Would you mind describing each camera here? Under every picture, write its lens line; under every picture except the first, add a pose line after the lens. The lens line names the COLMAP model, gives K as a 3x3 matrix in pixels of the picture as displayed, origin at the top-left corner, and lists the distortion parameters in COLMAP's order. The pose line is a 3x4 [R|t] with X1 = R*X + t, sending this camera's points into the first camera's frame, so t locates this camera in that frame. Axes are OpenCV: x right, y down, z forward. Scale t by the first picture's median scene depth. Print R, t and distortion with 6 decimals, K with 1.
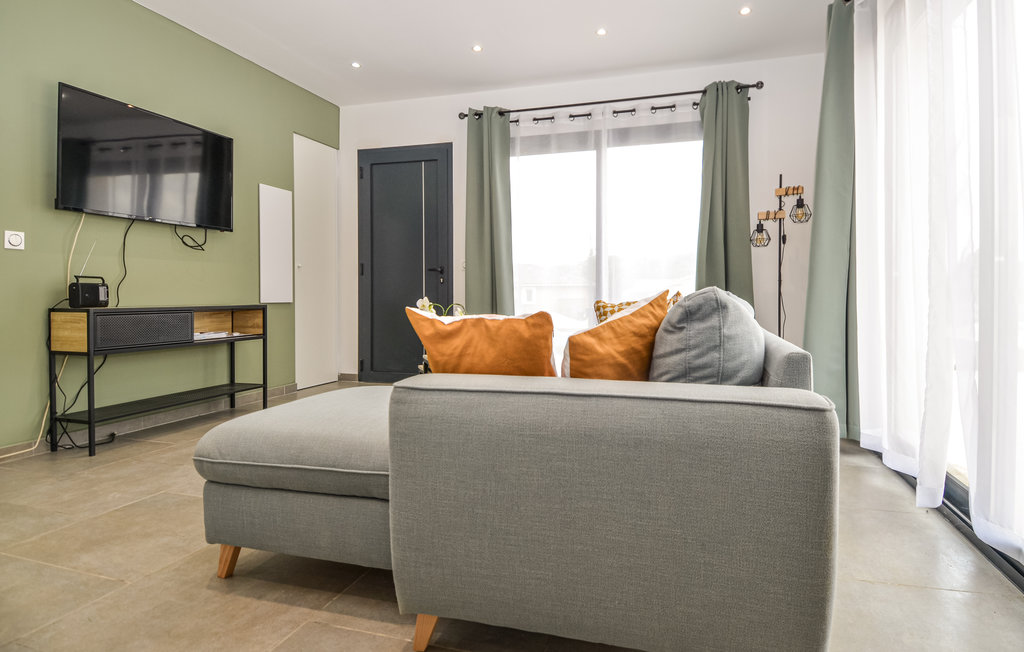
lens RADIAL K [[591.1, 0, 512.3], [0, 591.1, 303.3], [0, 0, 1]] dist [0.001776, 0.000108]
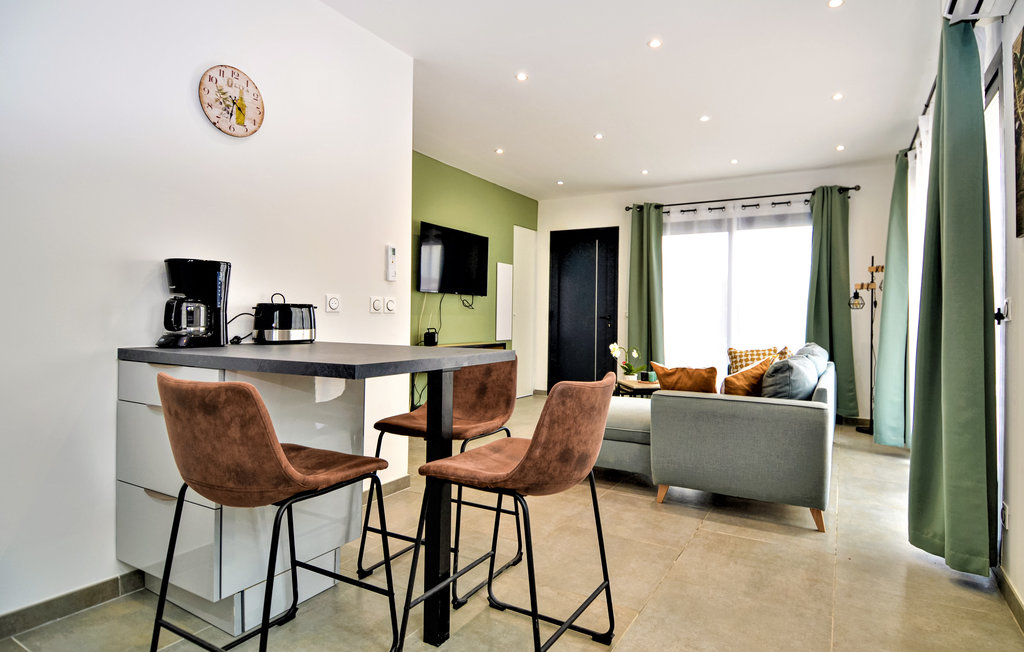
lens RADIAL K [[591.1, 0, 512.3], [0, 591.1, 303.3], [0, 0, 1]] dist [0.001776, 0.000108]
pose [[0.980798, 0.016578, -0.194320, -0.084942], [-0.023770, 0.999114, -0.034742, -0.041538], [0.193571, 0.038694, 0.980323, -0.456458]]
